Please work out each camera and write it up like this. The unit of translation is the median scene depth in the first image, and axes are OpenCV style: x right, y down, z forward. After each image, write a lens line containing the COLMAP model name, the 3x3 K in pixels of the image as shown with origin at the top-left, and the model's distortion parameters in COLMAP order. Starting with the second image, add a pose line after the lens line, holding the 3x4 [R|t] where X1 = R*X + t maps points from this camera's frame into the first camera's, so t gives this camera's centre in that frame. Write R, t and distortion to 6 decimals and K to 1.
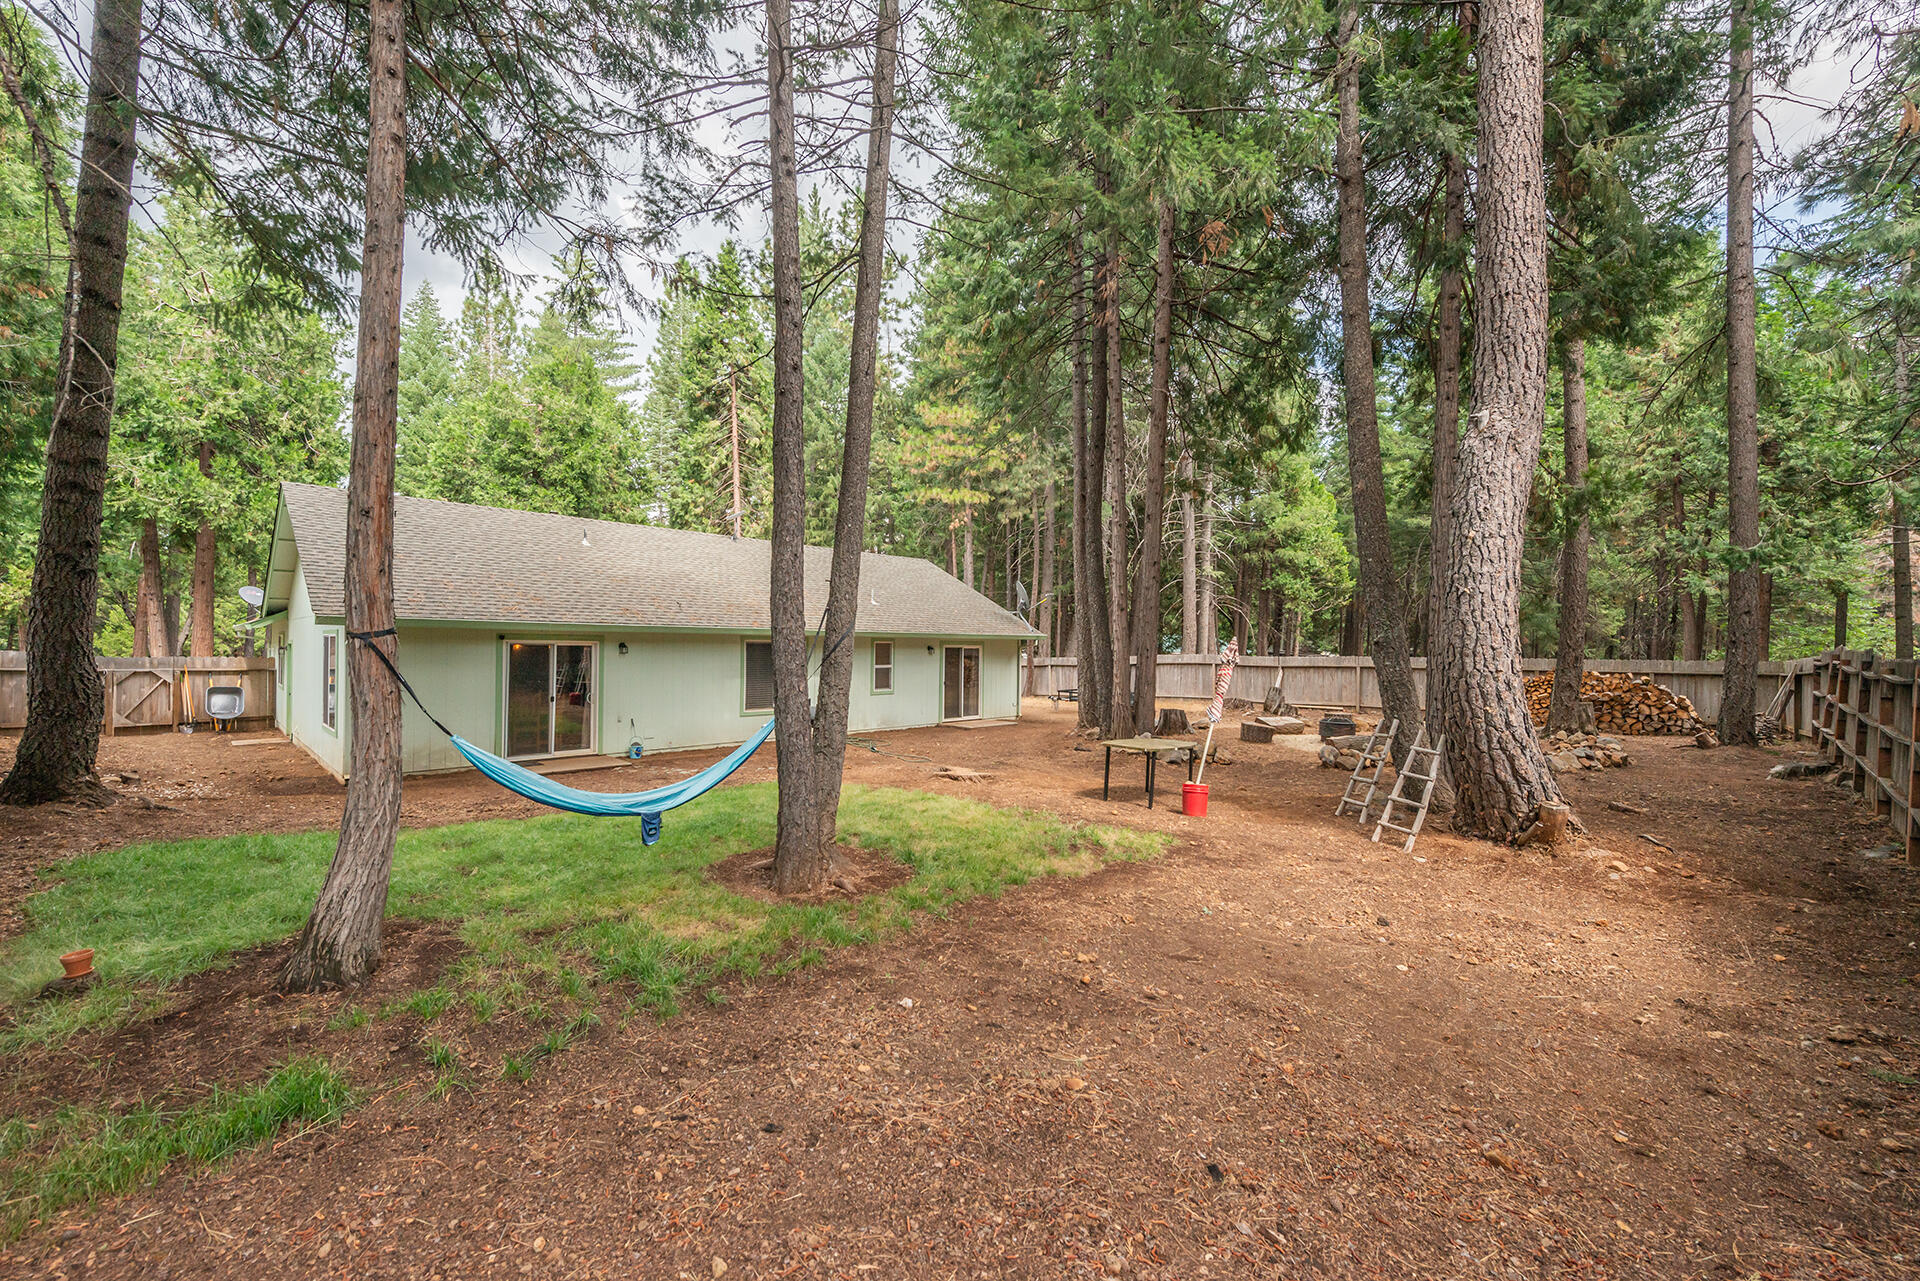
lens RADIAL K [[748.0, 0, 960.1], [0, 748.0, 636.7], [0, 0, 1]] dist [0.007154, -0.001743]
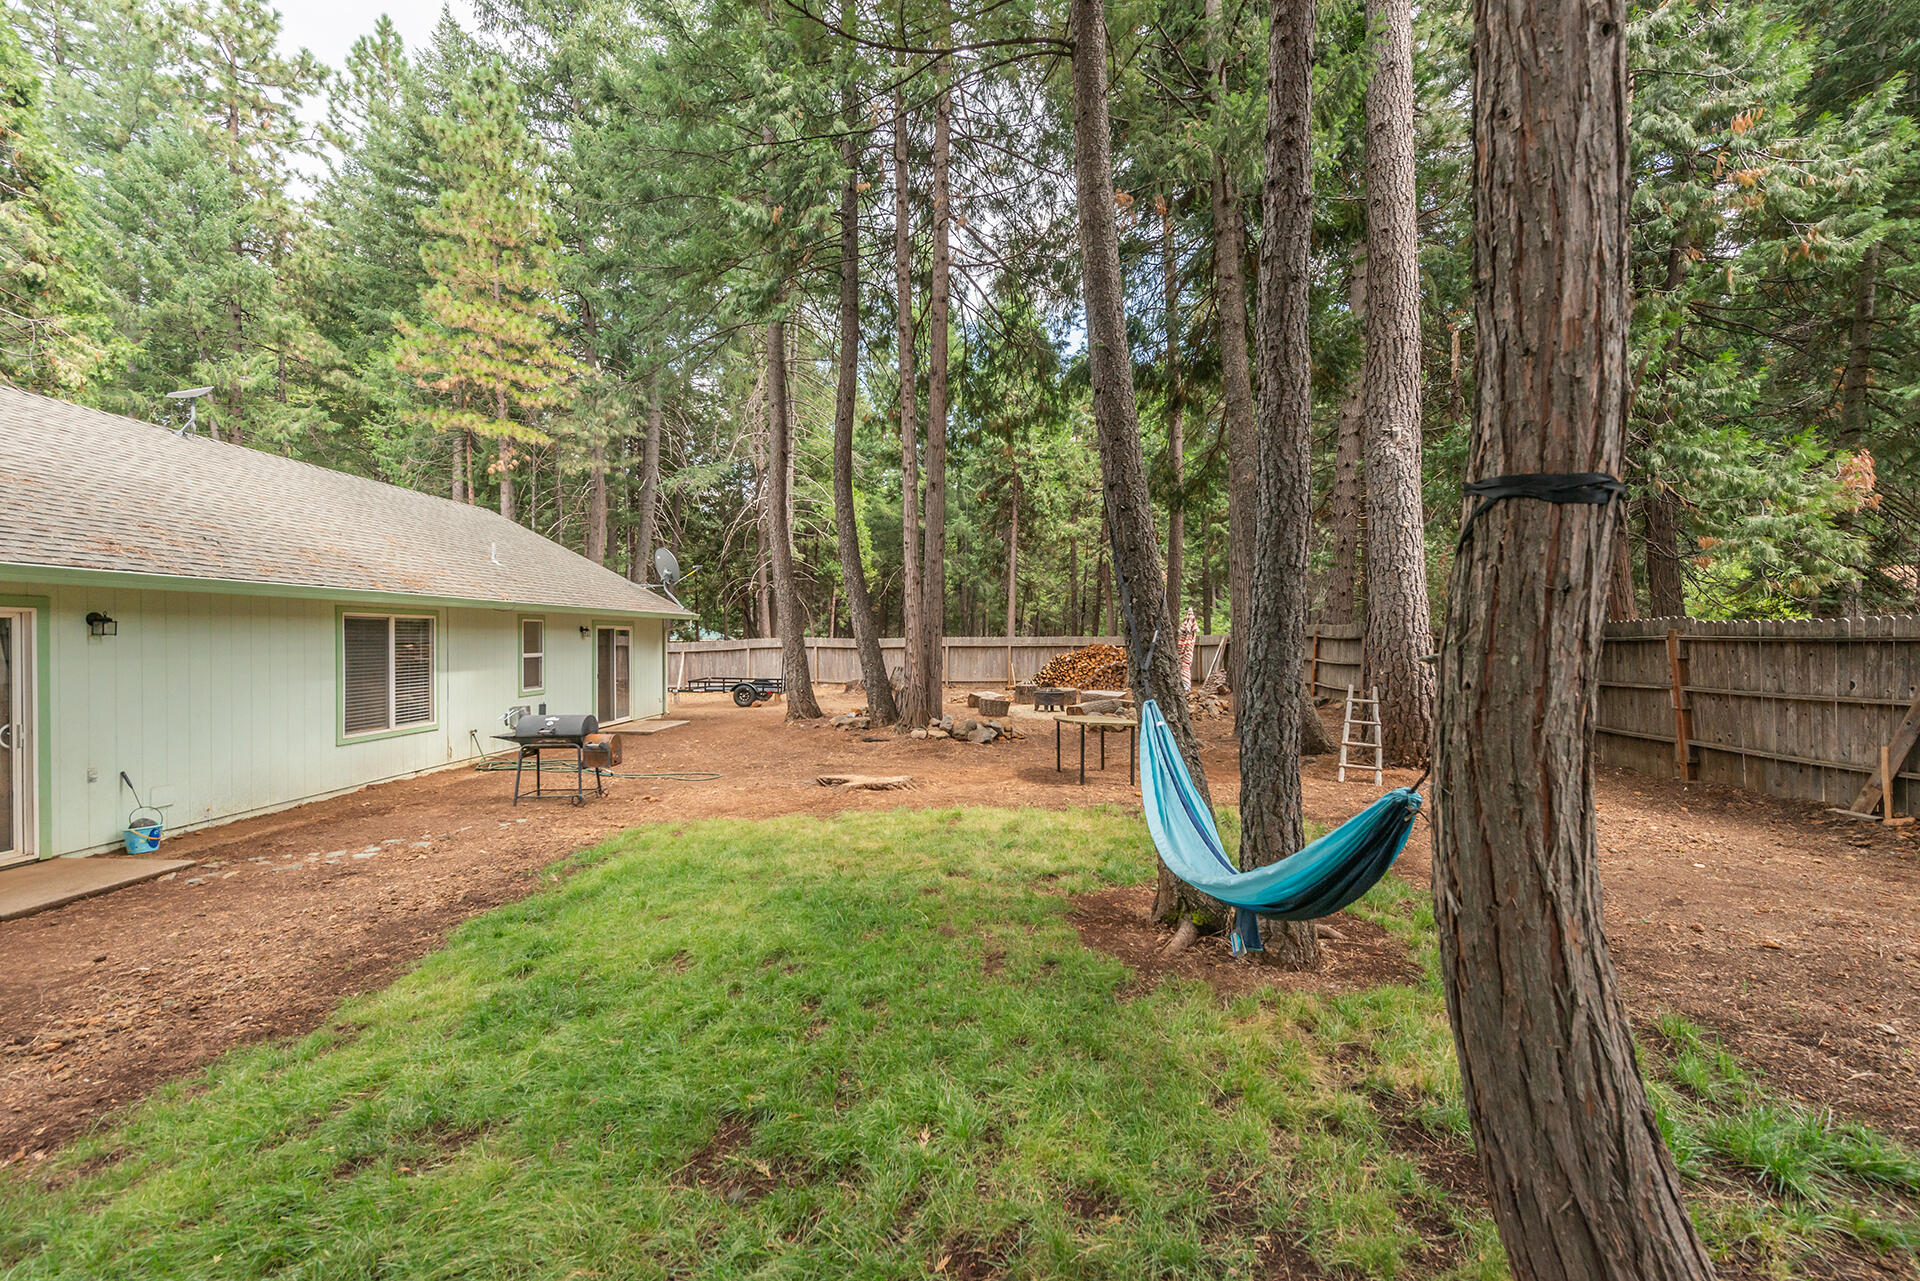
lens RADIAL K [[748.0, 0, 960.7], [0, 748.0, 641.3], [0, 0, 1]] dist [0.007154, -0.001743]
pose [[0.742485, -0.013852, 0.669719, -0.273296], [-0.000182, 0.999782, 0.020881, 0.012526], [-0.669862, -0.015626, 0.742321, 0.218253]]
